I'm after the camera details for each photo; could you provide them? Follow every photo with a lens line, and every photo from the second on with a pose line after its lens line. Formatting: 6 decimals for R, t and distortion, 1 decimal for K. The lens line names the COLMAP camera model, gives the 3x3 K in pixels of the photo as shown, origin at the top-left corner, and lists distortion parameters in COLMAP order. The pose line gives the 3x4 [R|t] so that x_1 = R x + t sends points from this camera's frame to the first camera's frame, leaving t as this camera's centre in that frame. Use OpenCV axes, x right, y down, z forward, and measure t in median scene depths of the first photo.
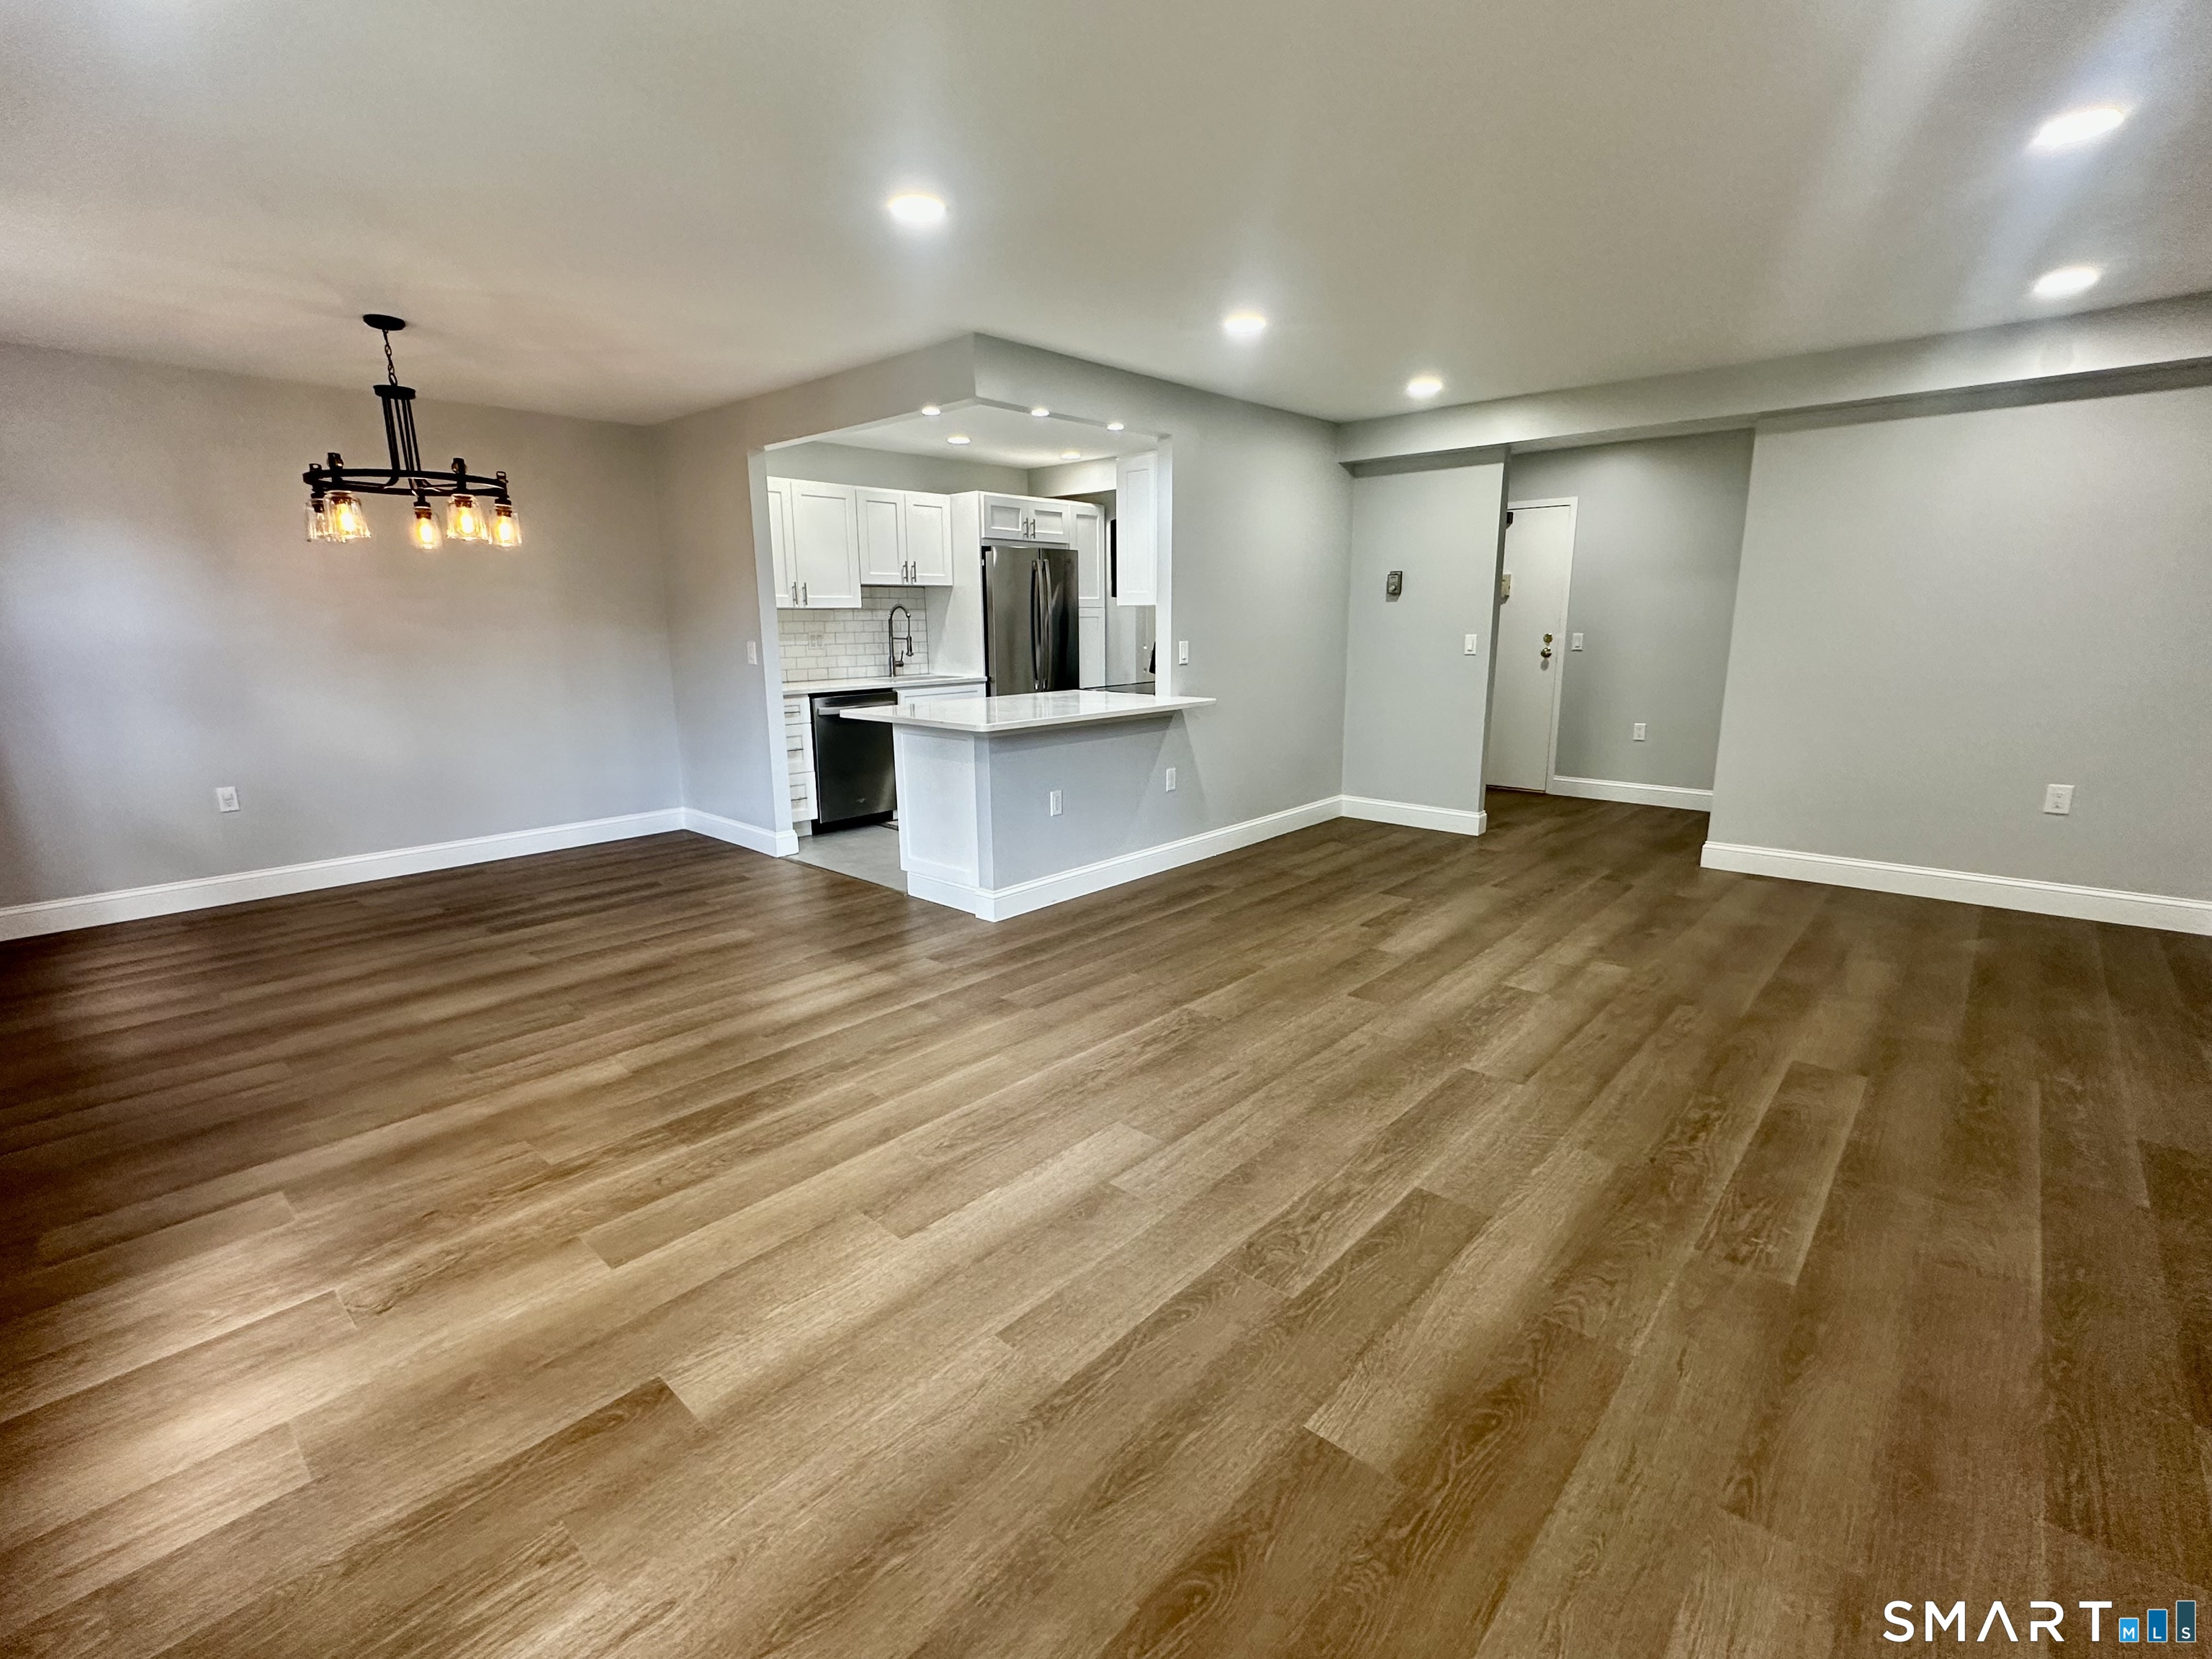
lens RADIAL K [[1008.8, 0, 1108.4], [0, 1008.8, 829.4], [0, 0, 1]] dist [-0.001413, 0.000513]
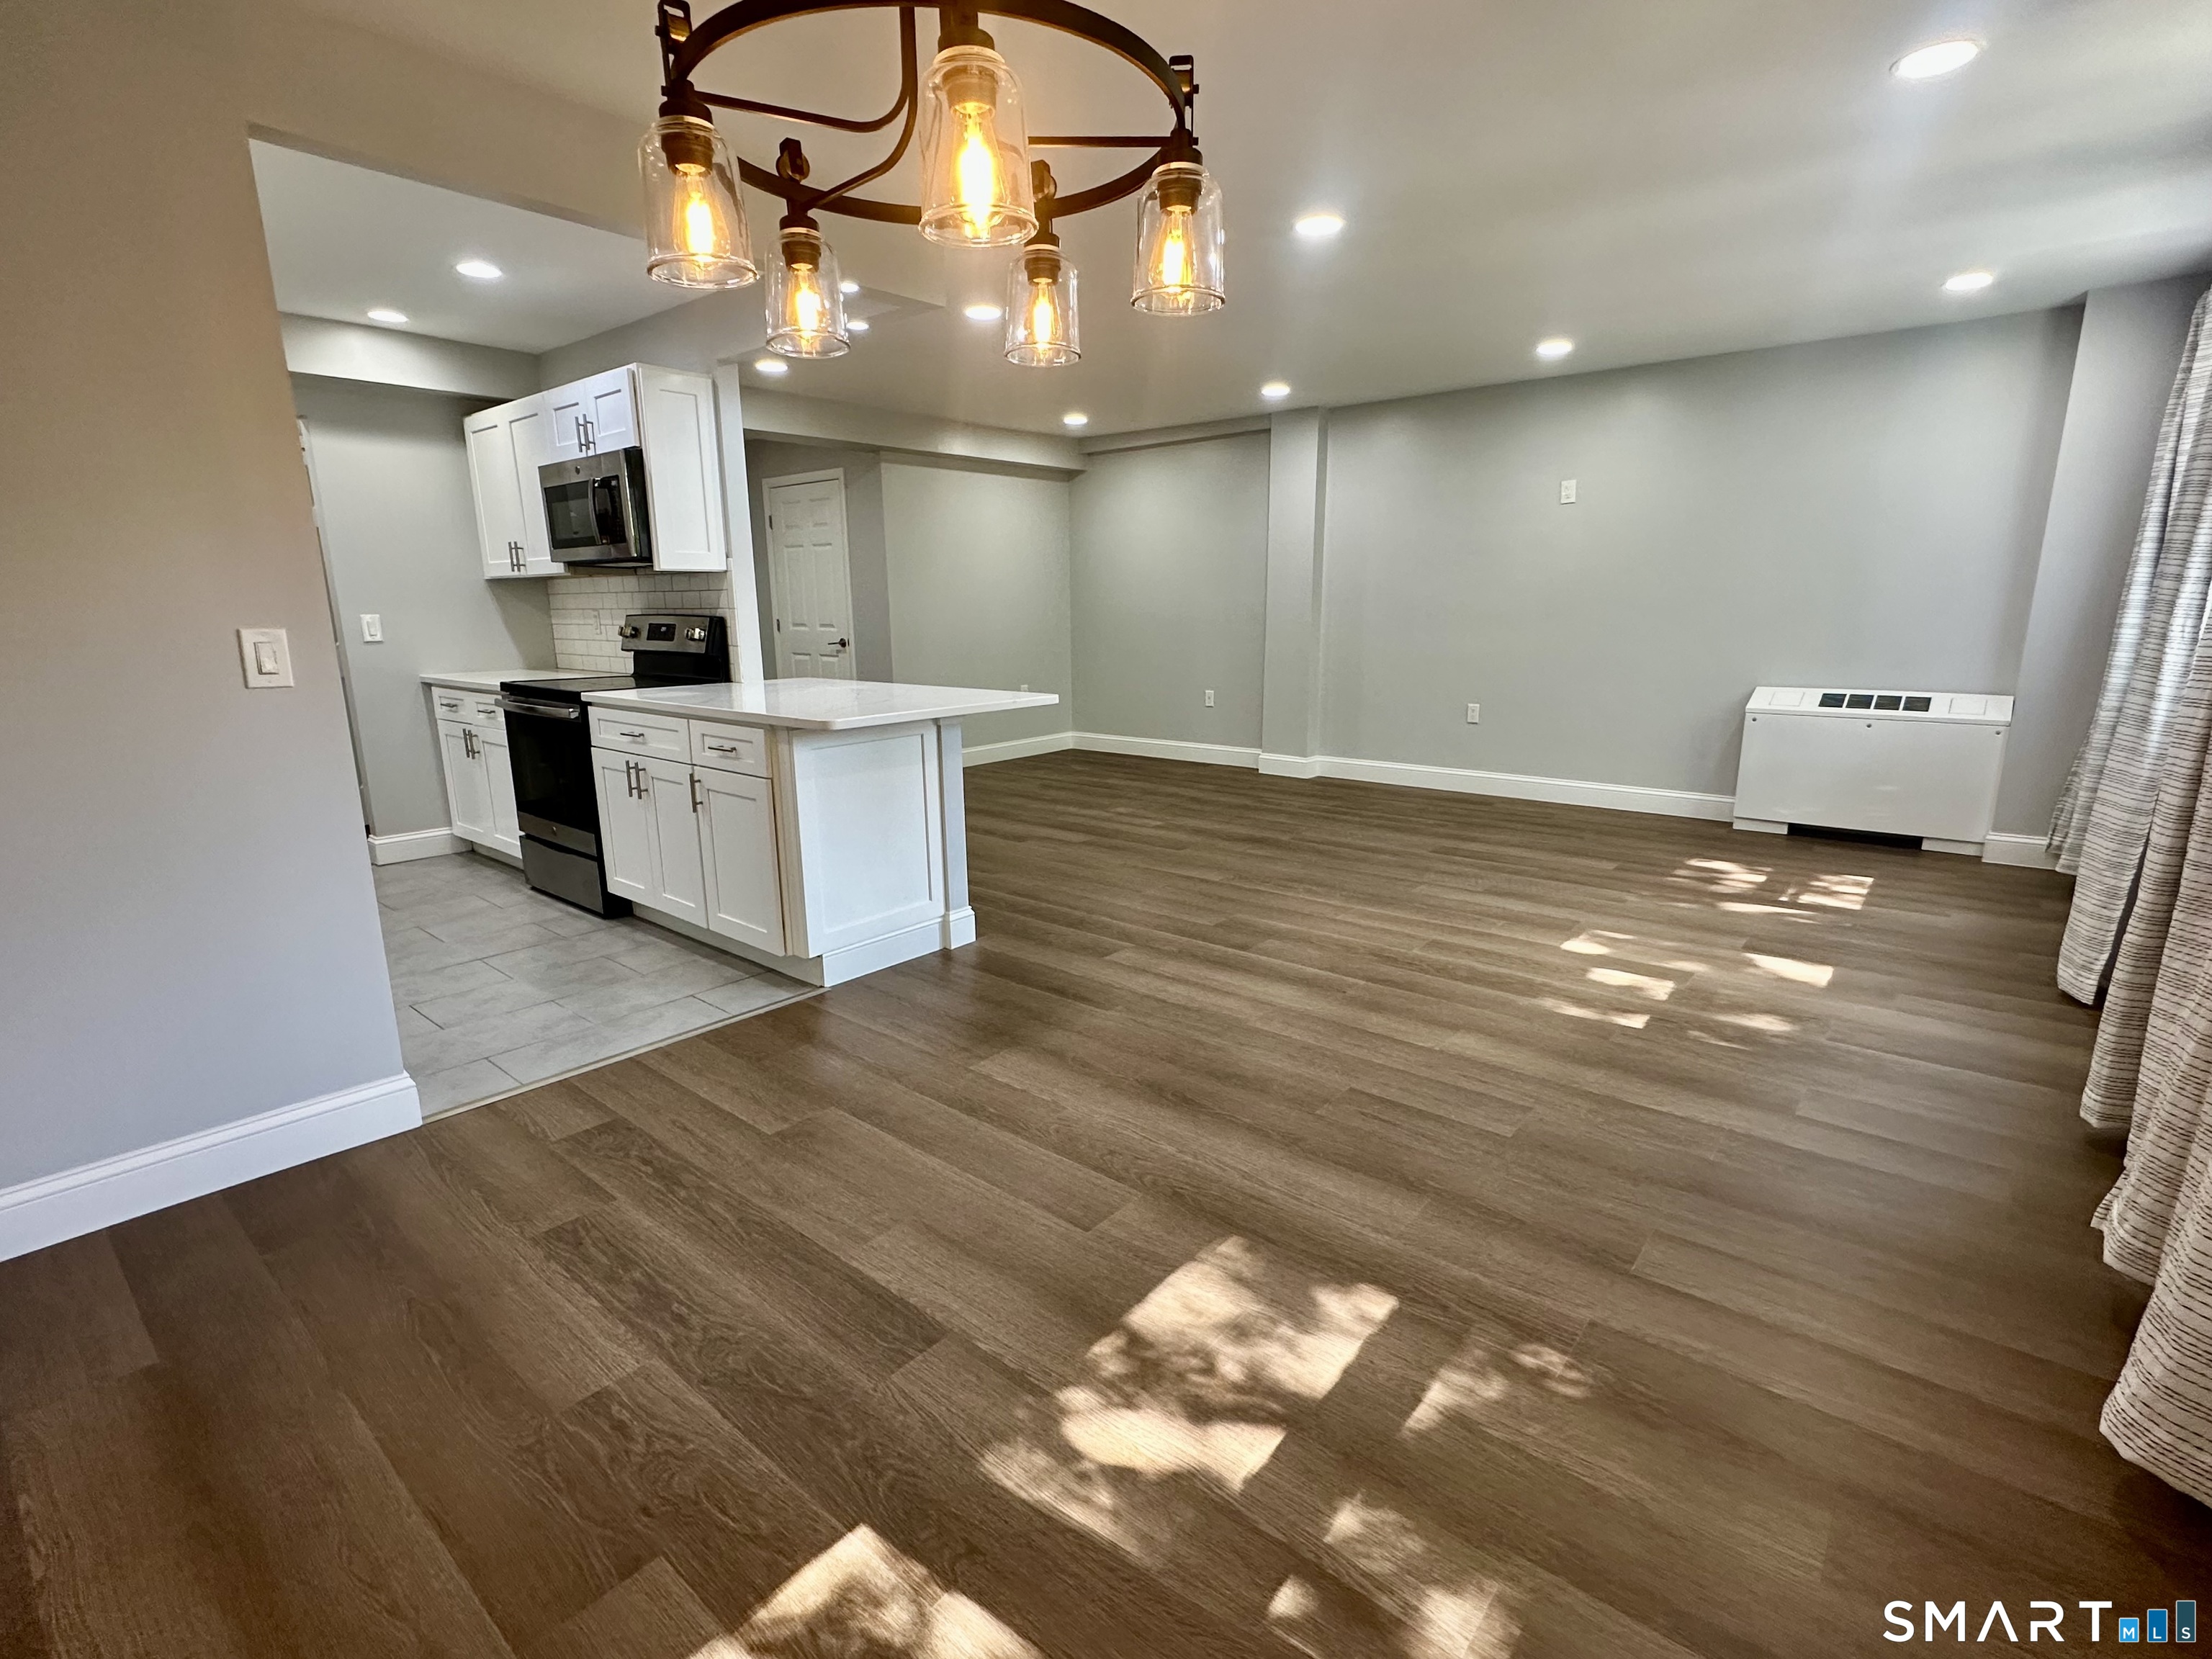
lens RADIAL K [[1022.1, 0, 1104.1], [0, 1022.1, 827.1], [0, 0, 1]] dist [-0.003550, 0.000695]
pose [[-0.045062, -0.198519, 0.979061, -1.116786], [0.212583, 0.955703, 0.203567, -0.179496], [-0.976103, 0.217305, -0.000864, 1.041387]]
